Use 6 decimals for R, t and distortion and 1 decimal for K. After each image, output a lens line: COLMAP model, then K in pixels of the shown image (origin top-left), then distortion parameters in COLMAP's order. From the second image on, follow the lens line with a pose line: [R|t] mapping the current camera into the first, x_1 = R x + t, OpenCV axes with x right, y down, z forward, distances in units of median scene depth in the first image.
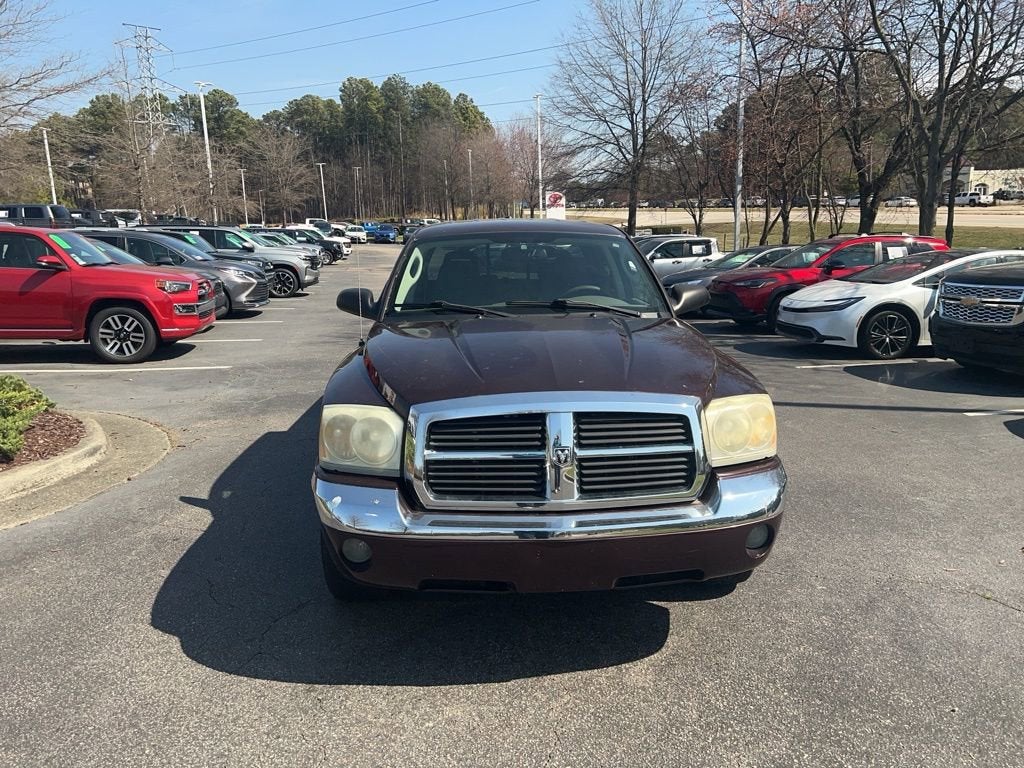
lens RADIAL K [[776.1, 0, 510.0], [0, 776.1, 376.7], [0, 0, 1]] dist [0.061362, -0.077900]
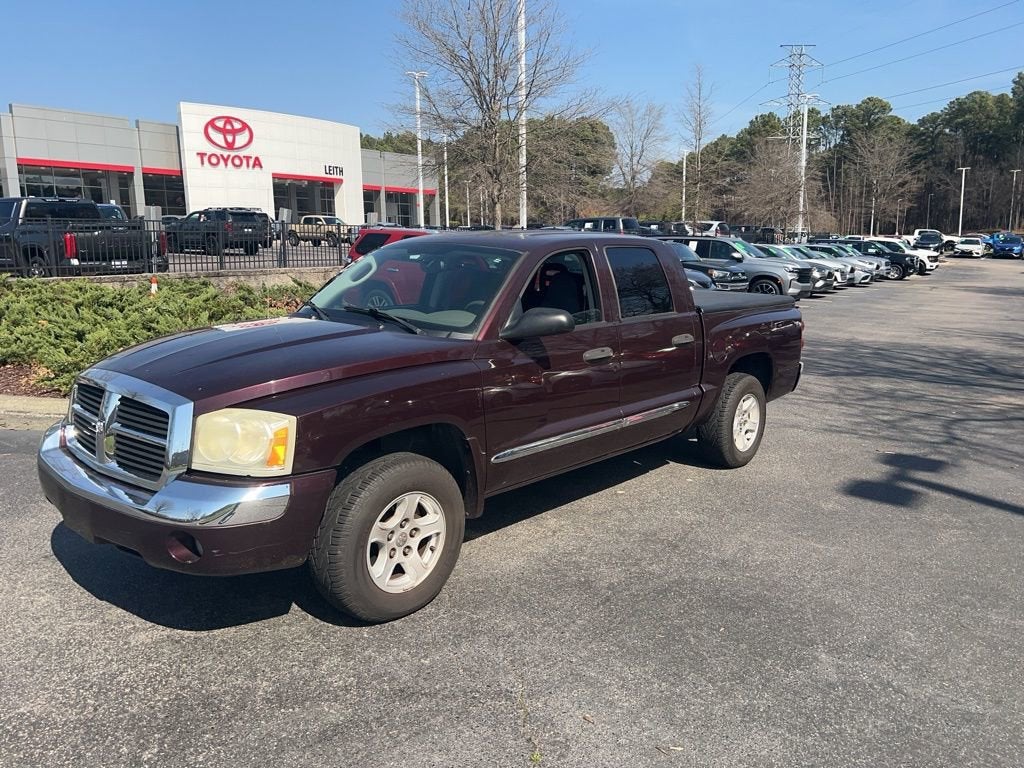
lens RADIAL K [[777.1, 0, 515.2], [0, 777.1, 378.6], [0, 0, 1]] dist [0.058612, -0.075806]
pose [[0.699000, 0.141572, -0.700968, 0.113997], [-0.149186, 0.987510, 0.050676, -0.010697], [0.699387, 0.069153, 0.711390, 0.048395]]
